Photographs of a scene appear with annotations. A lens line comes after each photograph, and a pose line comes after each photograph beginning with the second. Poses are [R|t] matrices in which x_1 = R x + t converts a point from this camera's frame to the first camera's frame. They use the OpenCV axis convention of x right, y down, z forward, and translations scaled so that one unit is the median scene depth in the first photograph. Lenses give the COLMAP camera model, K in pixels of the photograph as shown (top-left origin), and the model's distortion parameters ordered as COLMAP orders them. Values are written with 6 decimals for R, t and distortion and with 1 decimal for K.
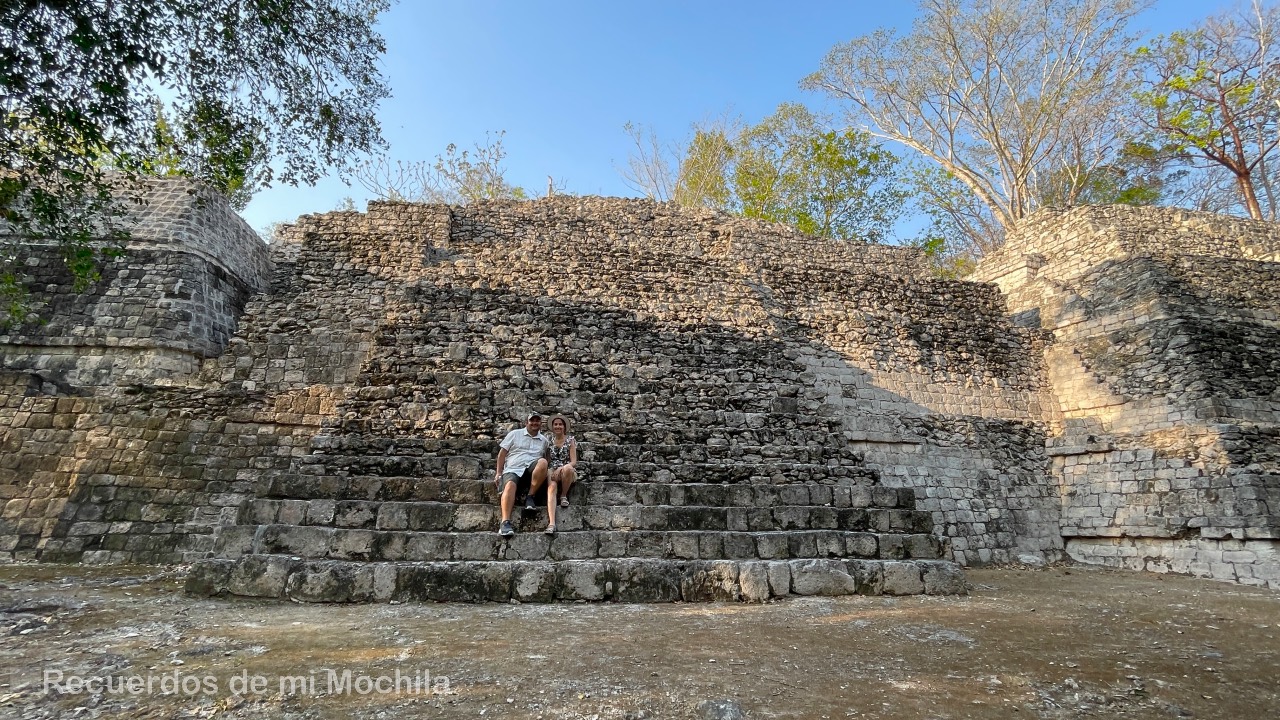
lens RADIAL K [[598.2, 0, 640.6], [0, 598.2, 355.9], [0, 0, 1]] dist [-0.004720, -0.000153]
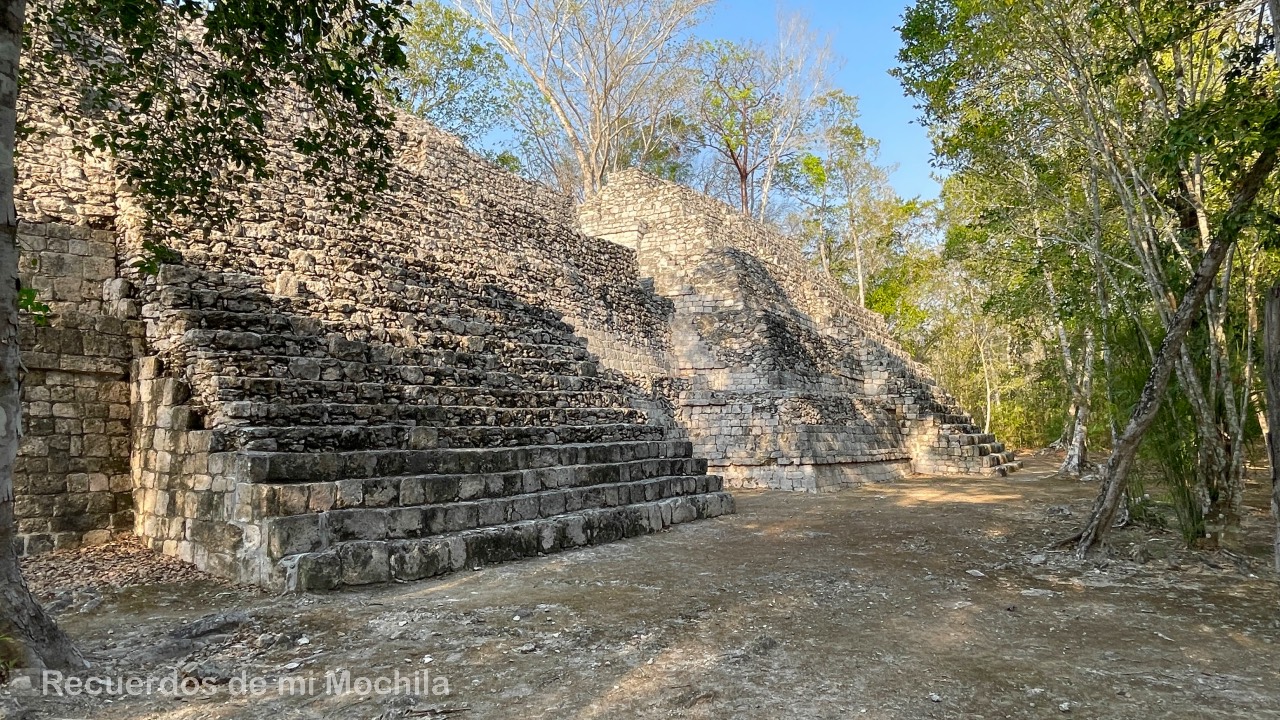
lens RADIAL K [[756.7, 0, 639.4], [0, 756.7, 362.9], [0, 0, 1]] dist [0.004275, -0.001399]
pose [[0.693161, 0.045495, 0.719345, -0.743469], [-0.163196, 0.981995, 0.095150, -0.084713], [-0.702064, -0.183349, 0.688105, -0.059867]]
